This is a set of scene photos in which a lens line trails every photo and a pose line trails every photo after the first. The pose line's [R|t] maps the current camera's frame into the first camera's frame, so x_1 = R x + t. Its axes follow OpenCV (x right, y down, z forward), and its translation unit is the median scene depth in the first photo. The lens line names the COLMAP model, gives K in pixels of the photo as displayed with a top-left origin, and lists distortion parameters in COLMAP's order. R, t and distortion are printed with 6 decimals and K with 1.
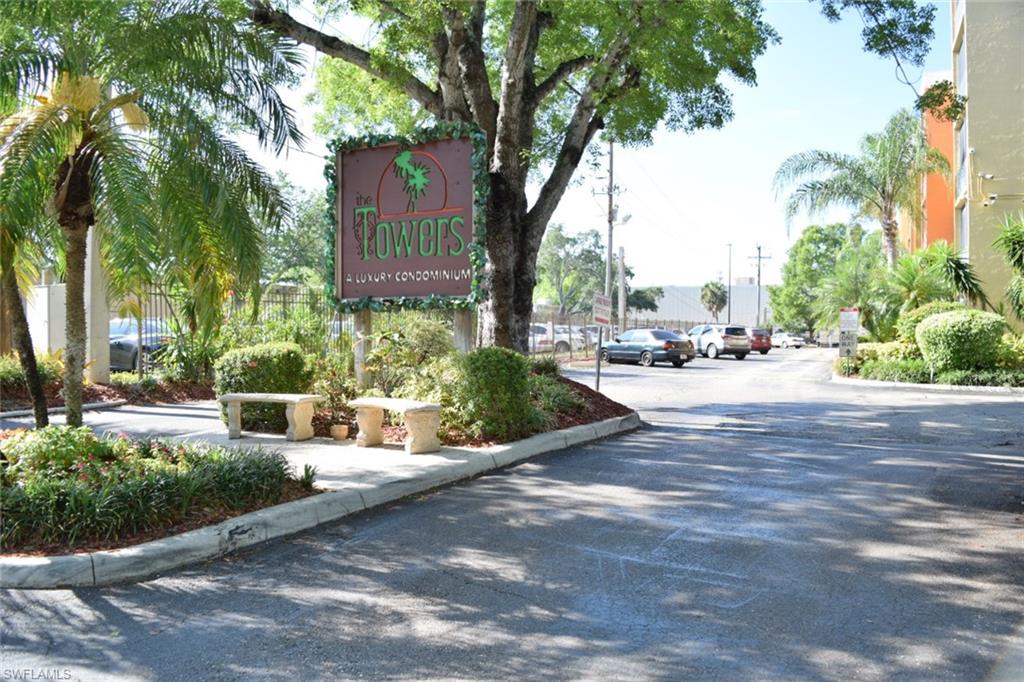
lens RADIAL K [[788.0, 0, 515.3], [0, 788.0, 337.0], [0, 0, 1]] dist [-0.085359, 0.004454]
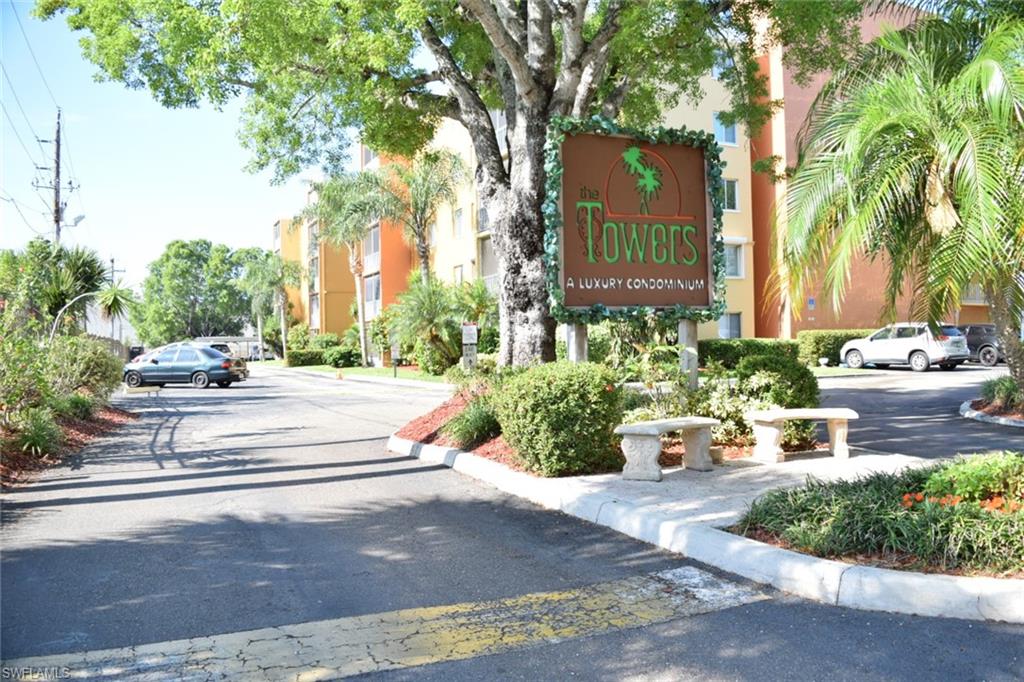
lens RADIAL K [[788.0, 0, 515.3], [0, 788.0, 337.0], [0, 0, 1]] dist [-0.085359, 0.004454]
pose [[0.652788, -0.011734, 0.757449, -0.904580], [0.028300, 0.999560, -0.008905, -0.010934], [-0.757012, 0.027249, 0.652833, 0.501411]]
